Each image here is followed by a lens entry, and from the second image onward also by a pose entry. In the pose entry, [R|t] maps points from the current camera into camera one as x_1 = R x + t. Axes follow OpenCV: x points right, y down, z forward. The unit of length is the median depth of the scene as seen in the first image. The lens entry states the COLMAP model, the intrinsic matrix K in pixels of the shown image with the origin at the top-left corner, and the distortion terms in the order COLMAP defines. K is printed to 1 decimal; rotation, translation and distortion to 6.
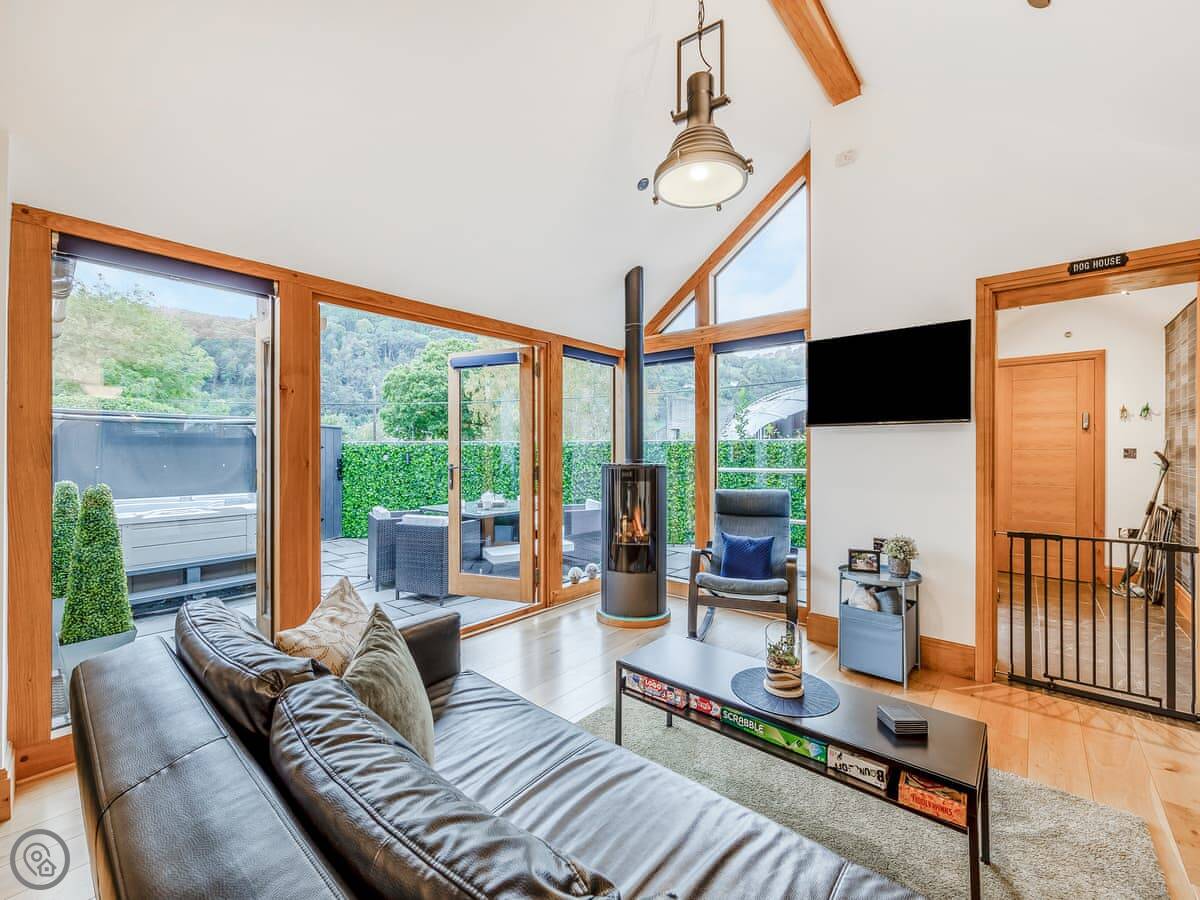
lens RADIAL K [[541.2, 0, 576.2], [0, 541.2, 442.1], [0, 0, 1]] dist [0.015496, -0.000383]
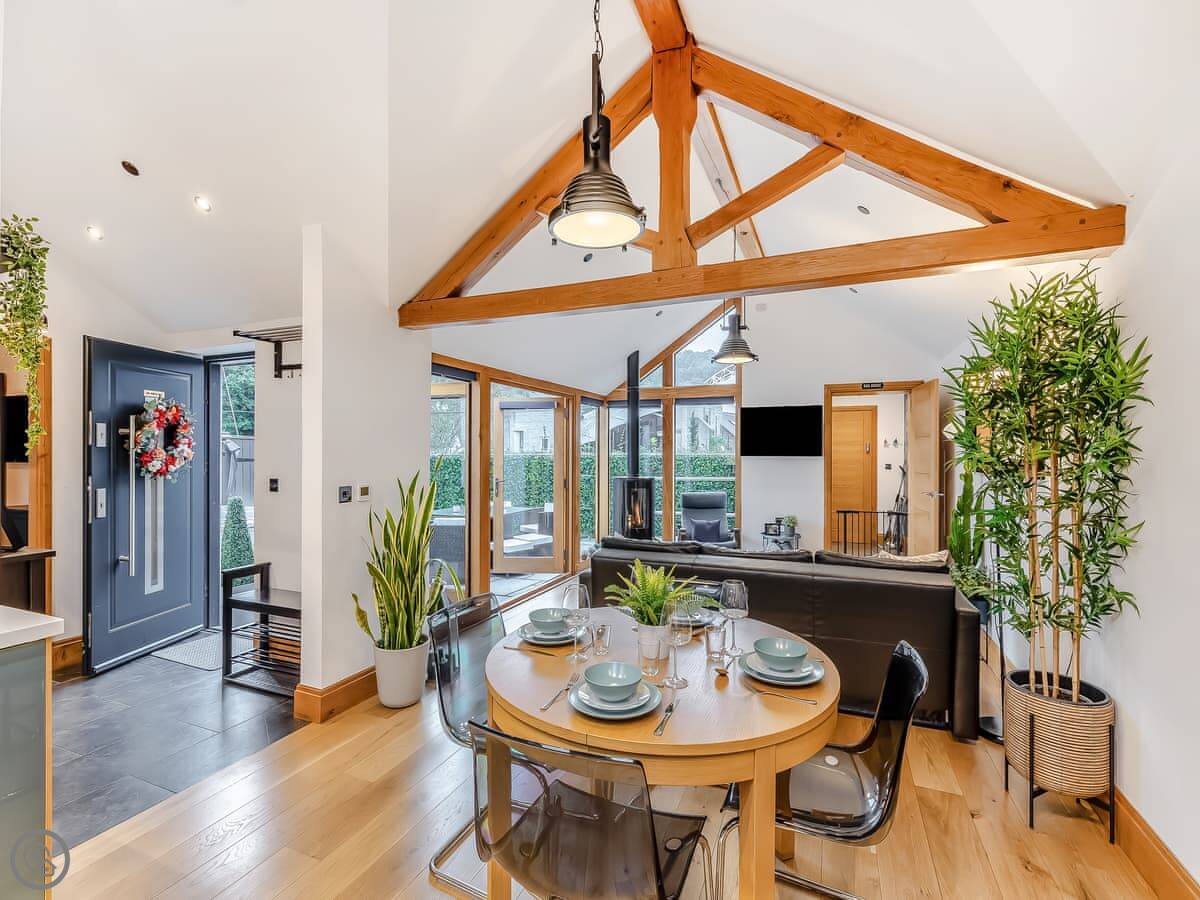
lens RADIAL K [[563.1, 0, 600.0], [0, 563.1, 450.0], [0, 0, 1]] dist [0.000971, 0.000090]
pose [[0.954106, 0.003067, 0.299453, -0.415946], [-0.005175, 0.999967, 0.006246, -0.042041], [-0.299424, -0.007509, 0.954090, -0.448889]]
